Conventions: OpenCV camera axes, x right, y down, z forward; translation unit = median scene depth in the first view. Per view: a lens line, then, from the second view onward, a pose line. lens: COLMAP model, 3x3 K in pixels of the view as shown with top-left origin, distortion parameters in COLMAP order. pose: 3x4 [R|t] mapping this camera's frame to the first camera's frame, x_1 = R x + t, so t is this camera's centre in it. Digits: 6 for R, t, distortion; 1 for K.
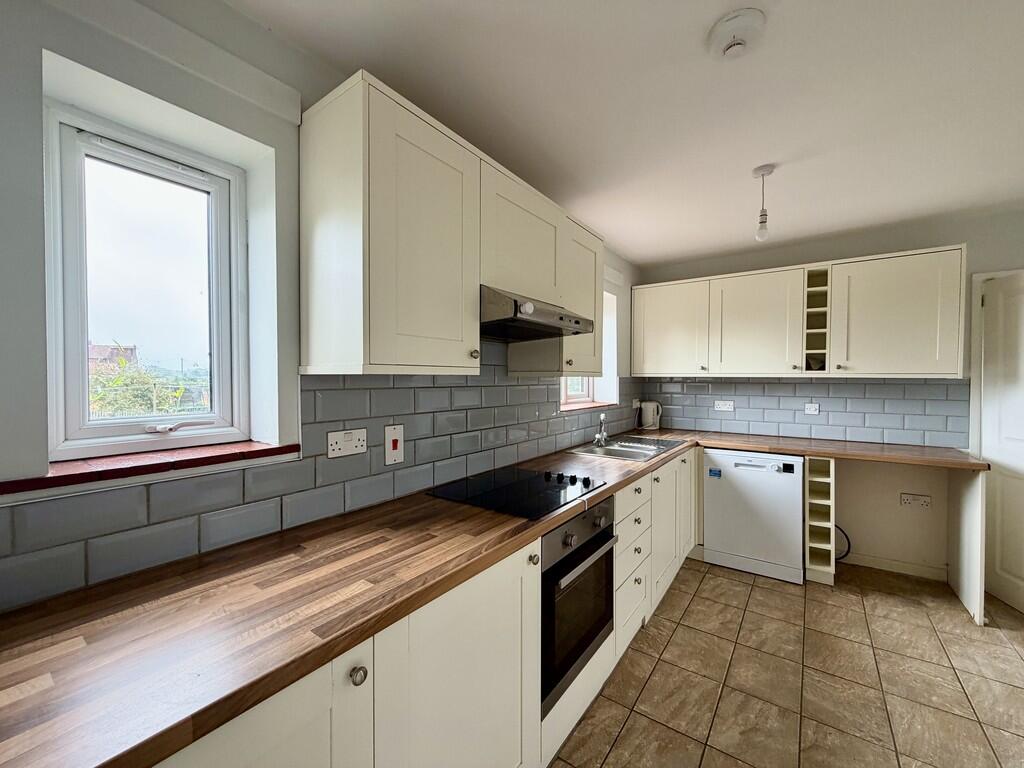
lens RADIAL K [[410.6, 0, 510.3], [0, 410.6, 382.5], [0, 0, 1]] dist [-0.000446, 0.000104]
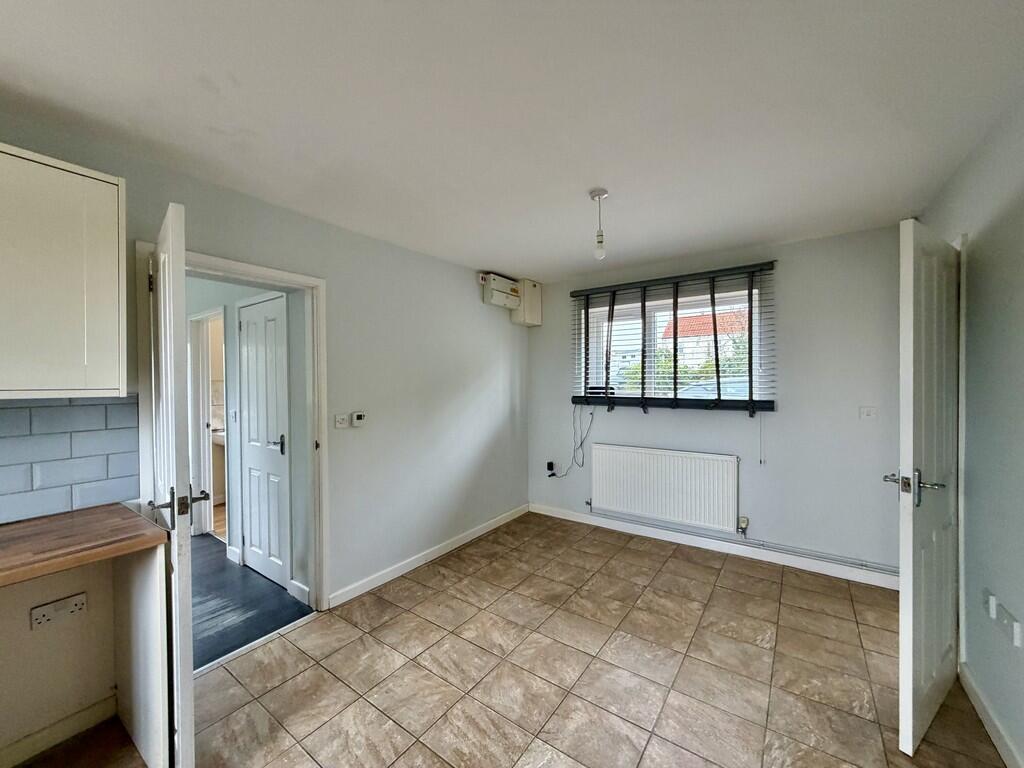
lens RADIAL K [[410.6, 0, 509.6], [0, 410.6, 384.4], [0, 0, 1]] dist [-0.000446, 0.000104]
pose [[-0.011654, -0.008972, 0.999892, 0.412361], [0.026981, 0.999593, 0.009283, -0.018366], [-0.999568, 0.027086, -0.011408, 0.370876]]
